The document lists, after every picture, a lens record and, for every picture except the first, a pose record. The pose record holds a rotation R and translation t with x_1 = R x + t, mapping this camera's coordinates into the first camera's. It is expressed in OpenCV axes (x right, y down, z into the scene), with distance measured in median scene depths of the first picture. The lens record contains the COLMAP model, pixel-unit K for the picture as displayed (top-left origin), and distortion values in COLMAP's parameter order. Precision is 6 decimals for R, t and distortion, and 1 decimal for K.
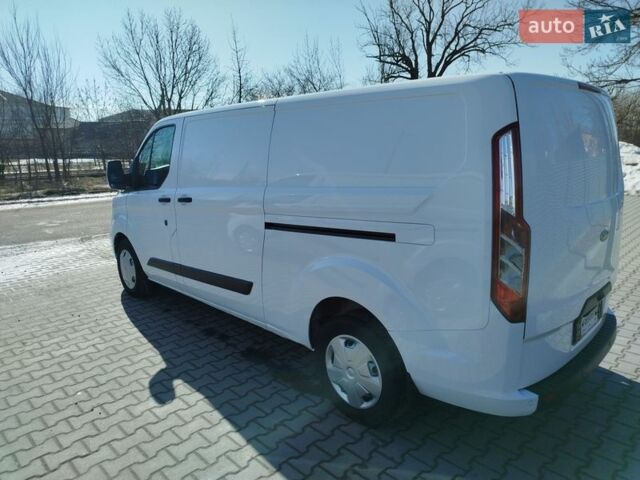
lens RADIAL K [[454.2, 0, 325.3], [0, 454.2, 236.5], [0, 0, 1]] dist [0.014200, -0.001279]
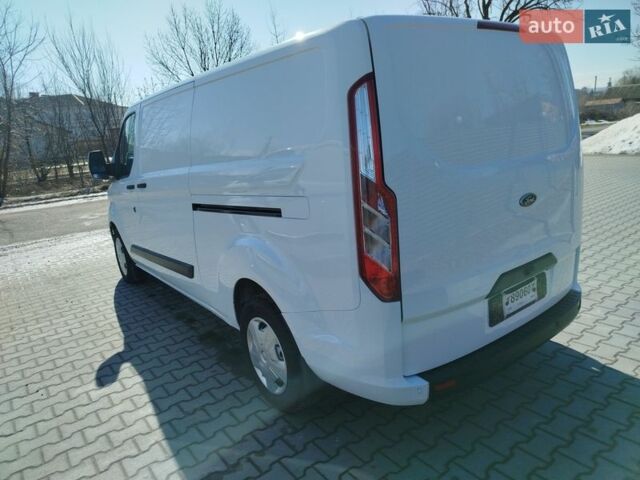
lens RADIAL K [[454.2, 0, 325.6], [0, 454.2, 238.4], [0, 0, 1]] dist [0.014200, -0.001279]
pose [[0.988282, -0.036404, -0.148235, 0.276859], [0.042480, 0.998373, 0.038034, 0.016692], [0.146609, -0.043885, 0.988221, 0.071115]]
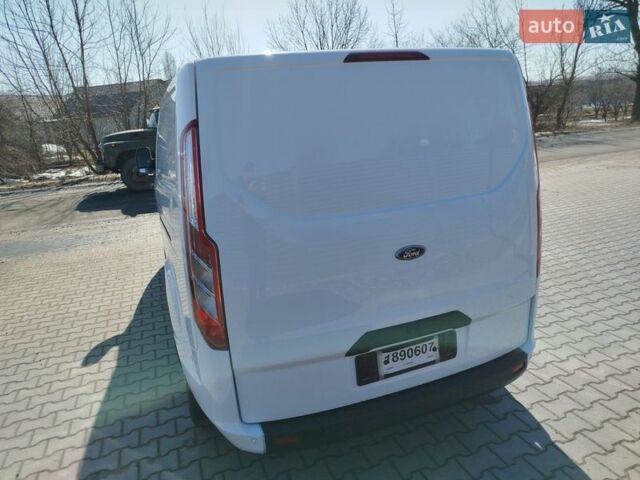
lens RADIAL K [[454.2, 0, 323.0], [0, 454.2, 239.5], [0, 0, 1]] dist [0.014200, -0.001279]
pose [[0.908769, 0.059087, -0.413096, 0.609141], [-0.026453, 0.996091, 0.084282, -0.065035], [0.416461, -0.065665, 0.906779, 0.194458]]
